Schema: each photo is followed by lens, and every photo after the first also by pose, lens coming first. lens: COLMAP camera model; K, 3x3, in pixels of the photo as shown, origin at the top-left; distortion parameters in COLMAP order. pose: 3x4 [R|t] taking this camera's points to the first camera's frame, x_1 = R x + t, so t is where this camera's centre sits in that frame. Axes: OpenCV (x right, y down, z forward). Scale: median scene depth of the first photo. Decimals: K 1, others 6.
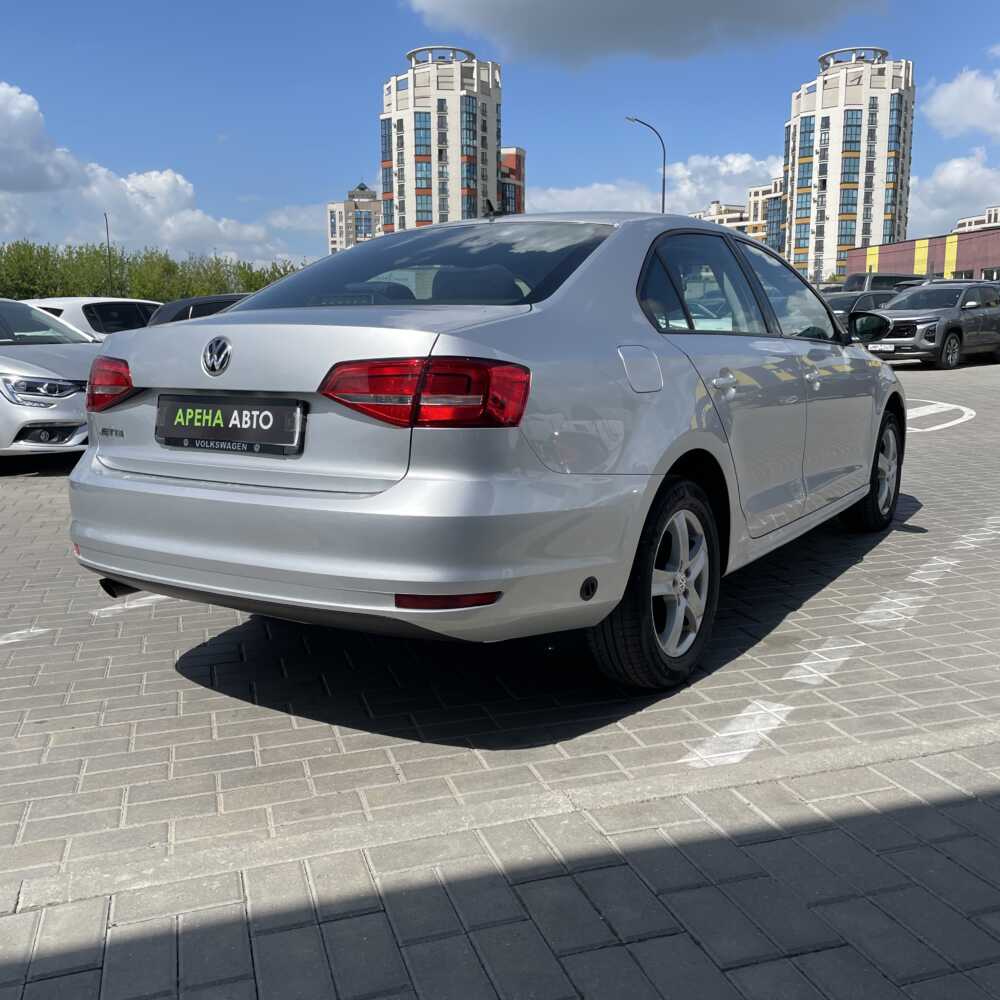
lens RADIAL K [[980.2, 0, 511.8], [0, 980.2, 497.4], [0, 0, 1]] dist [0.071710, -0.121936]
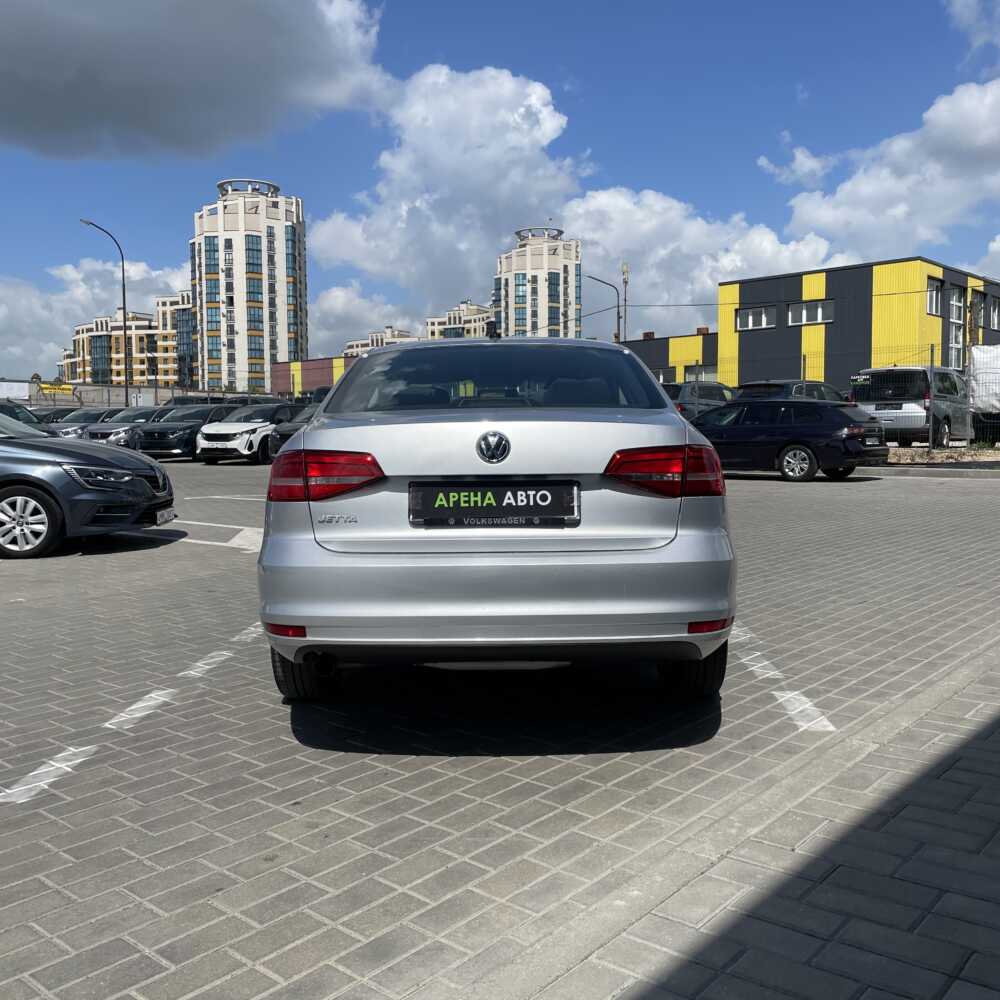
lens RADIAL K [[980.2, 0, 511.8], [0, 980.2, 497.4], [0, 0, 1]] dist [0.071710, -0.121936]
pose [[0.858748, -0.038946, 0.510915, -0.877463], [0.087529, 0.993601, -0.071381, 0.004515], [-0.504866, 0.106018, 0.856662, -0.024872]]
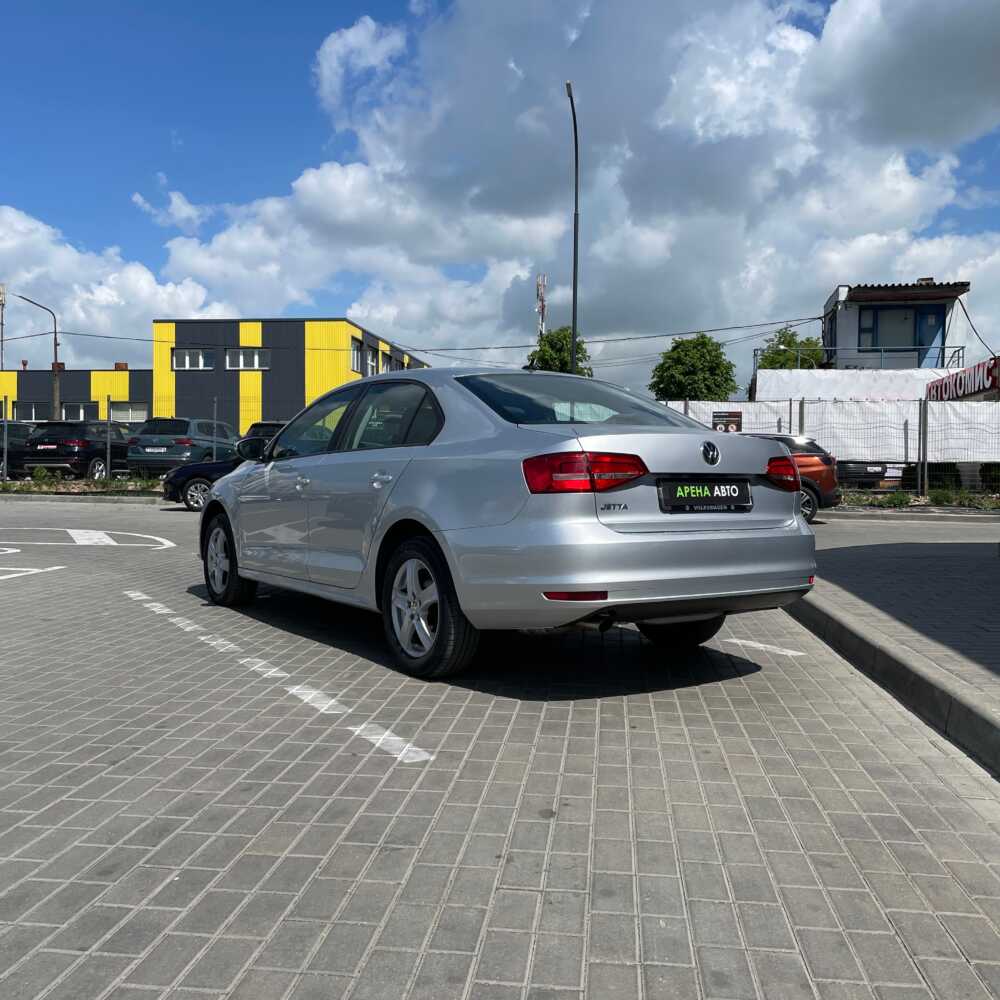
lens RADIAL K [[980.2, 0, 511.8], [0, 980.2, 497.4], [0, 0, 1]] dist [0.071710, -0.121936]
pose [[0.416651, -0.009196, 0.909020, -1.889042], [0.128280, 0.990538, -0.048777, -0.033039], [-0.899970, 0.136932, 0.413888, 0.623372]]
